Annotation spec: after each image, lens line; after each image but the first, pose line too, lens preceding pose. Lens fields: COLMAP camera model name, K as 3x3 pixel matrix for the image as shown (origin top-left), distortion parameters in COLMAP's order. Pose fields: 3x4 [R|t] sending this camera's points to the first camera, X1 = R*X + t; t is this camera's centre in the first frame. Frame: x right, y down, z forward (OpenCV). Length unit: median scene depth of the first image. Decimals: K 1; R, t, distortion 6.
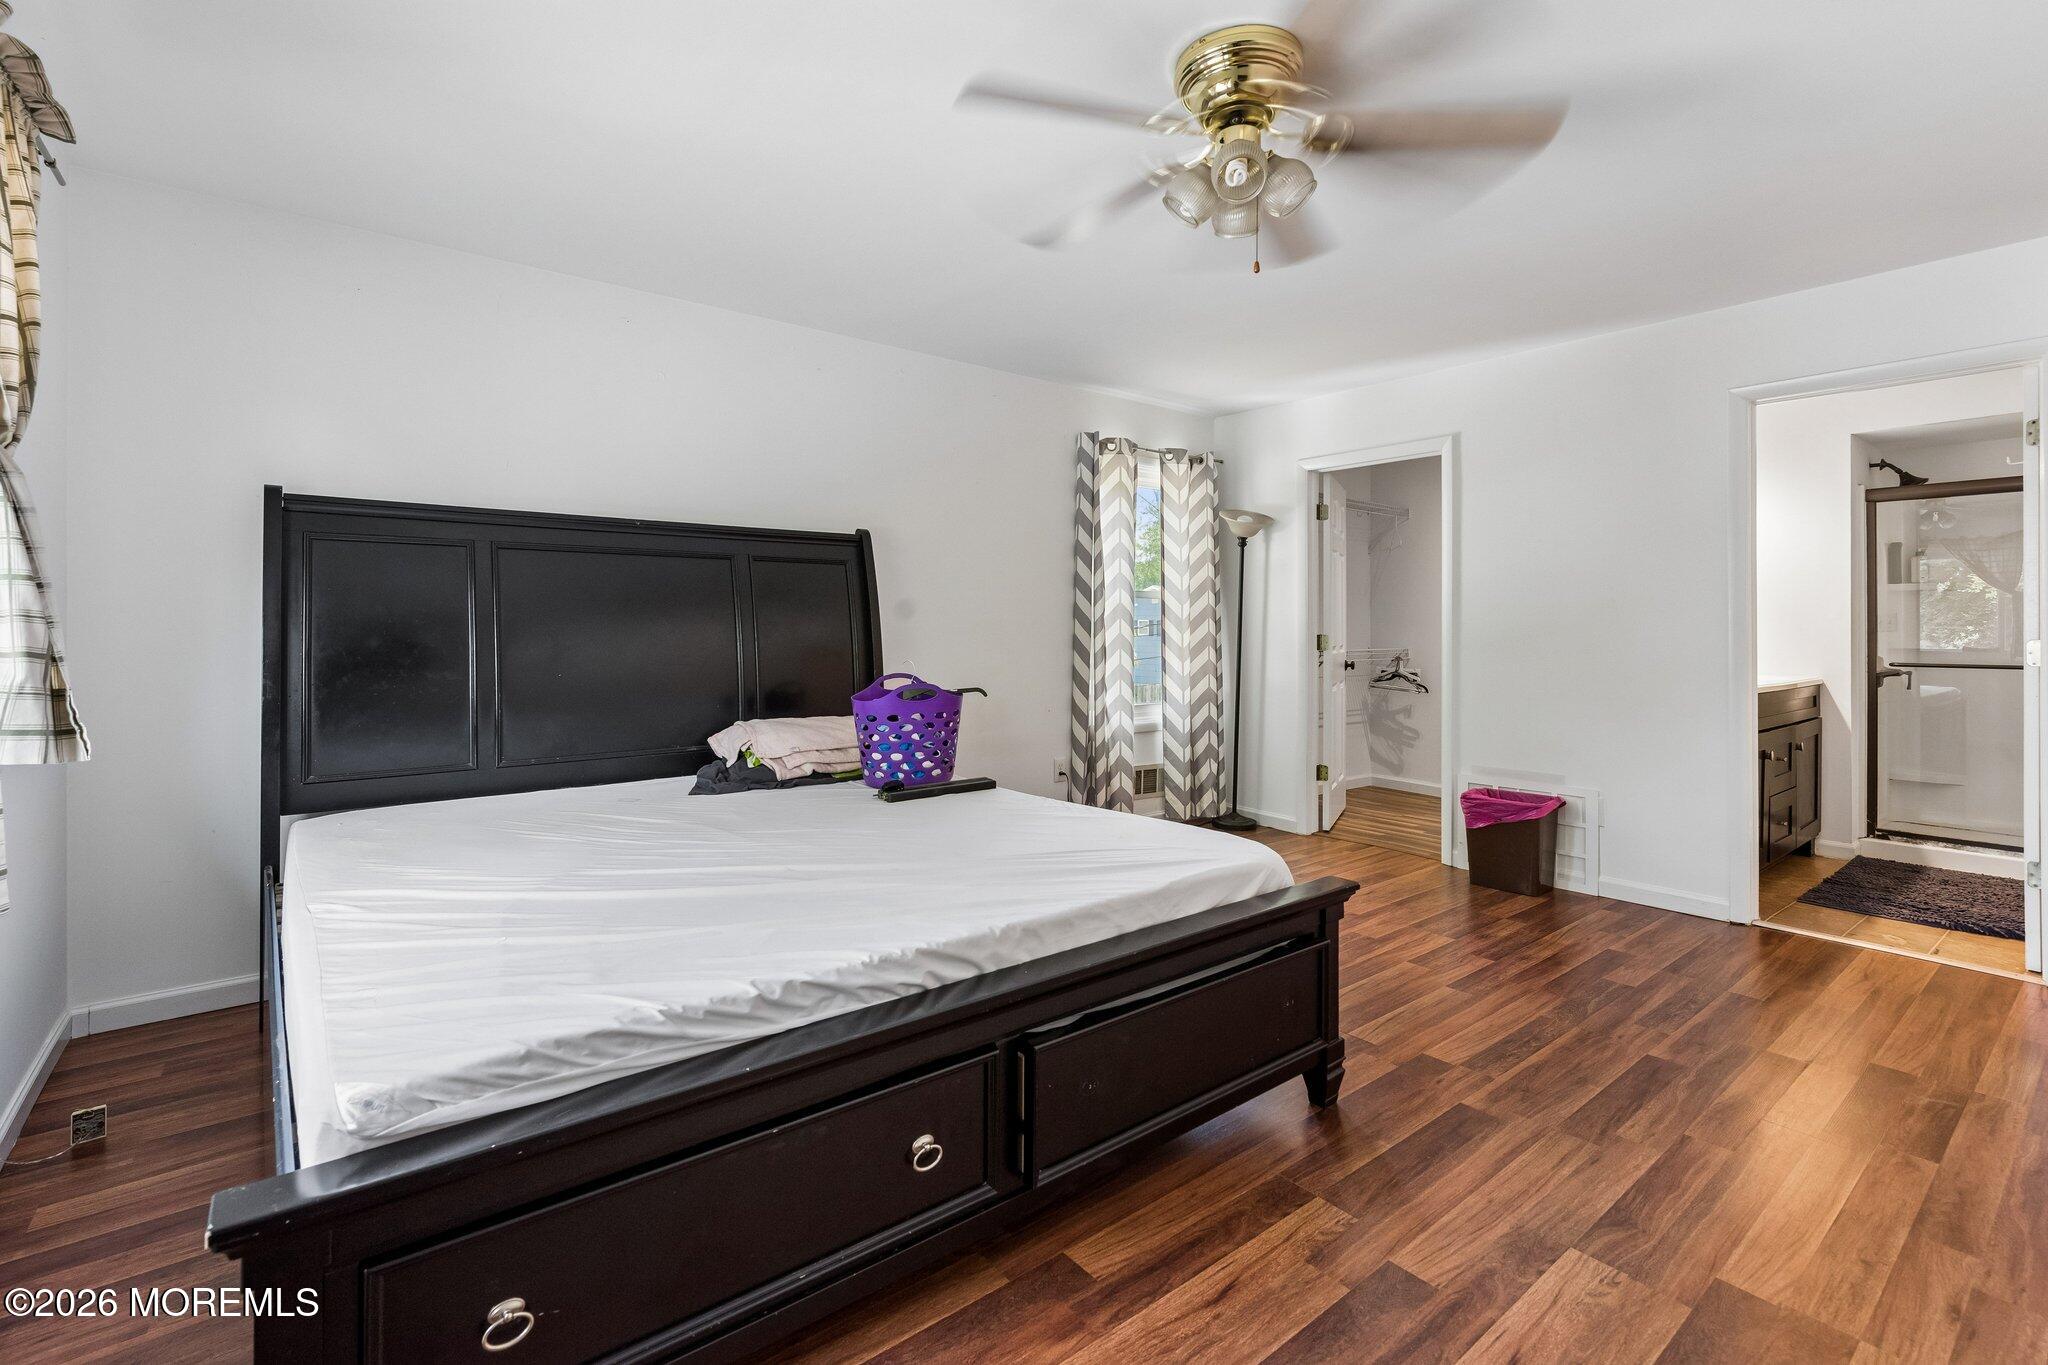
lens RADIAL K [[894.5, 0, 1042.5], [0, 894.5, 624.6], [0, 0, 1]] dist [0.001130, 0.000185]
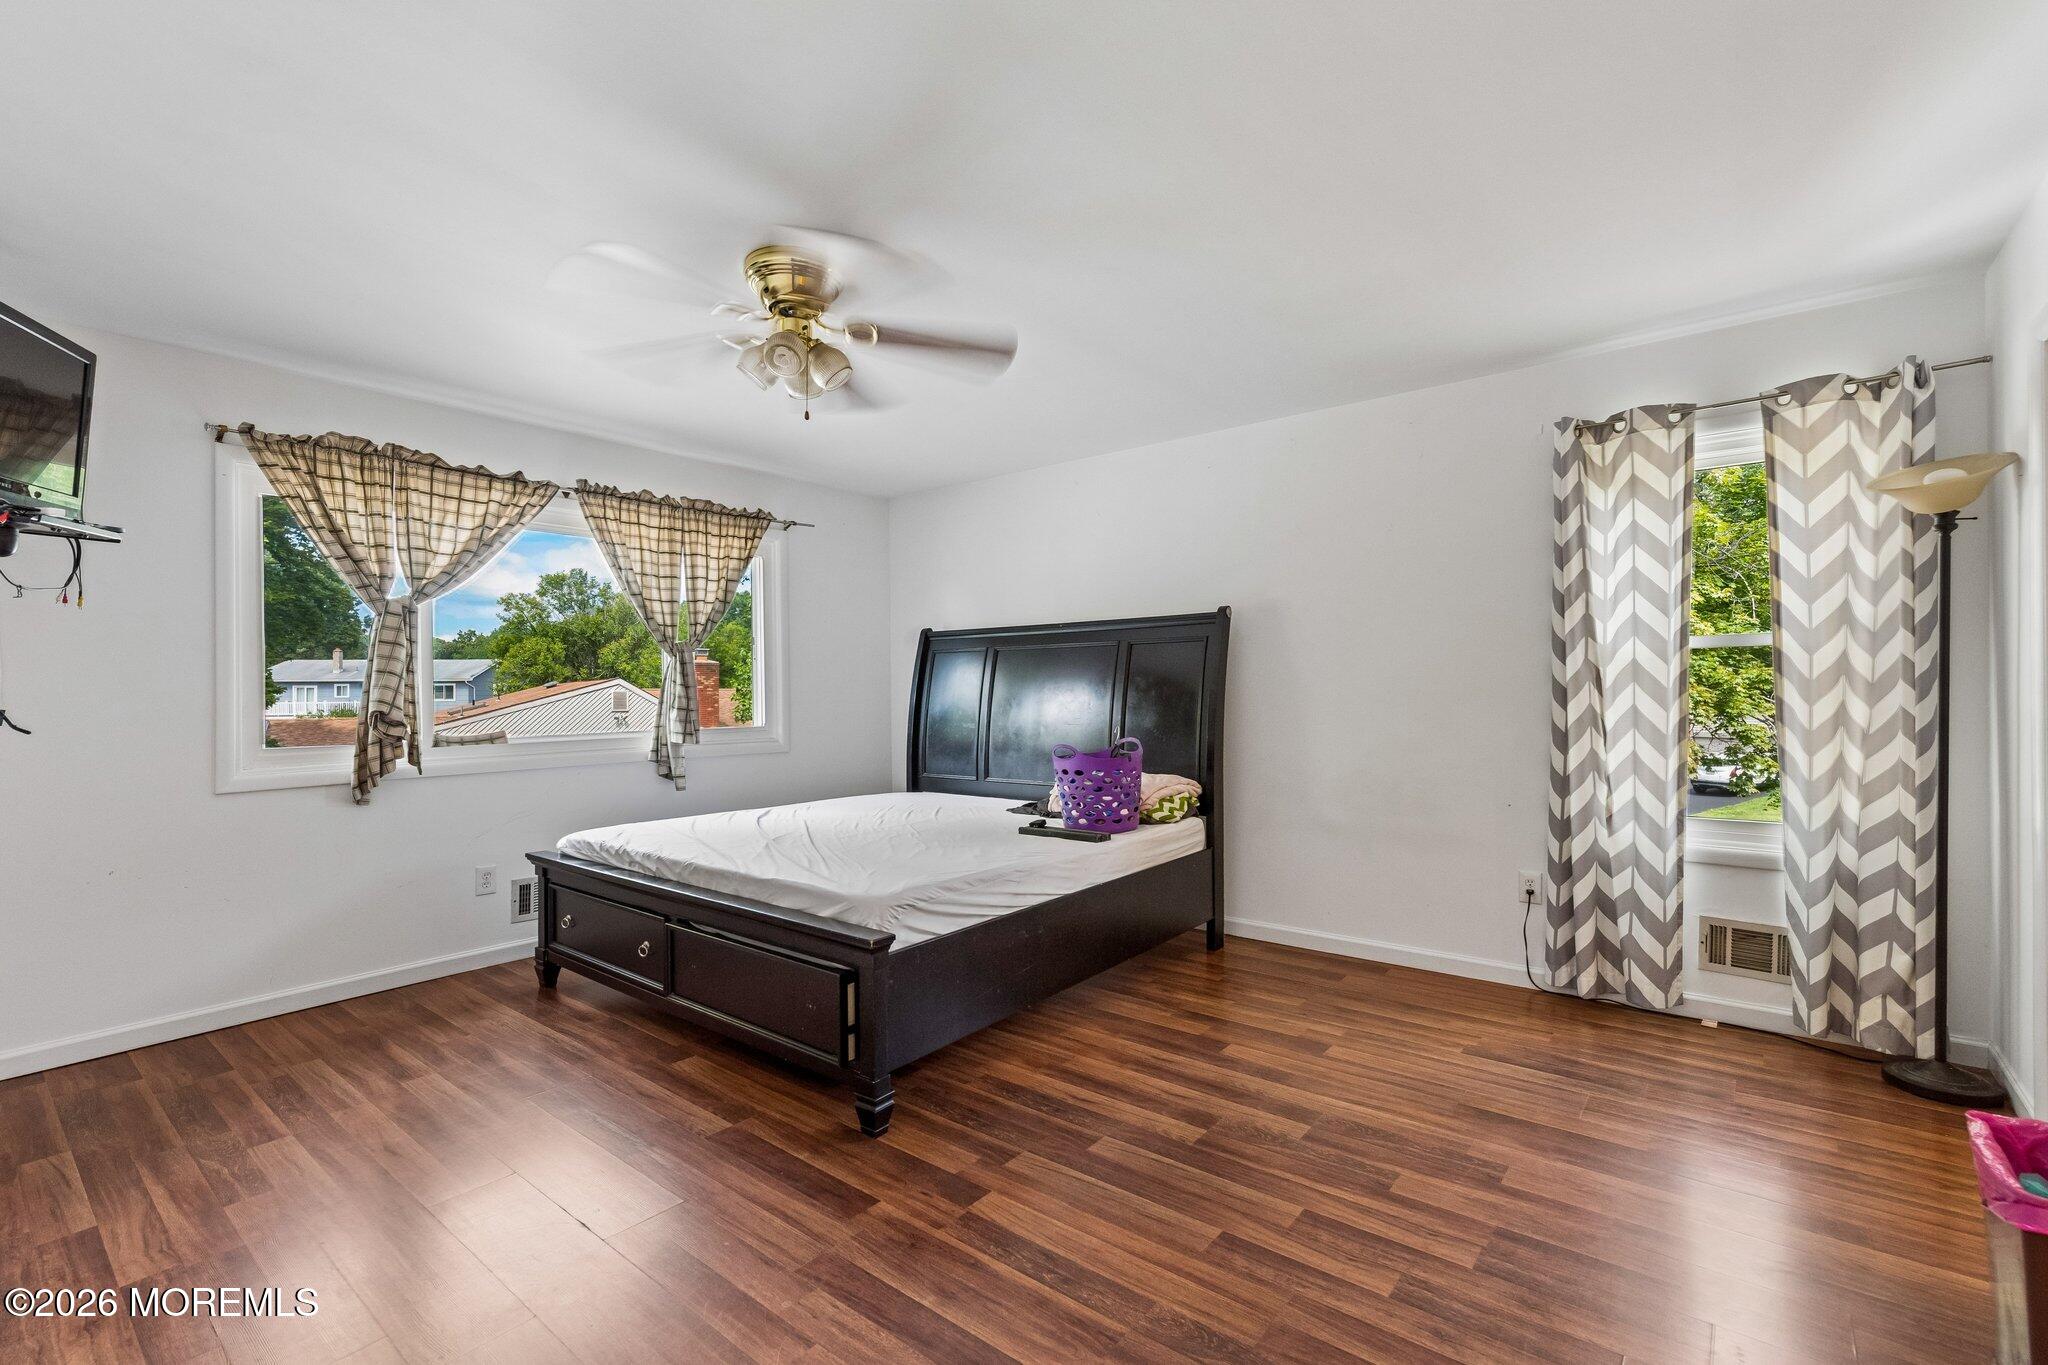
lens RADIAL K [[894.5, 0, 1031.7], [0, 894.5, 688.1], [0, 0, 1]] dist [0.001130, 0.000185]
pose [[0.228071, -0.010915, -0.973583, 1.236550], [0.009137, 0.999917, -0.009069, -0.000217], [0.973602, -0.006827, 0.228152, 0.812777]]
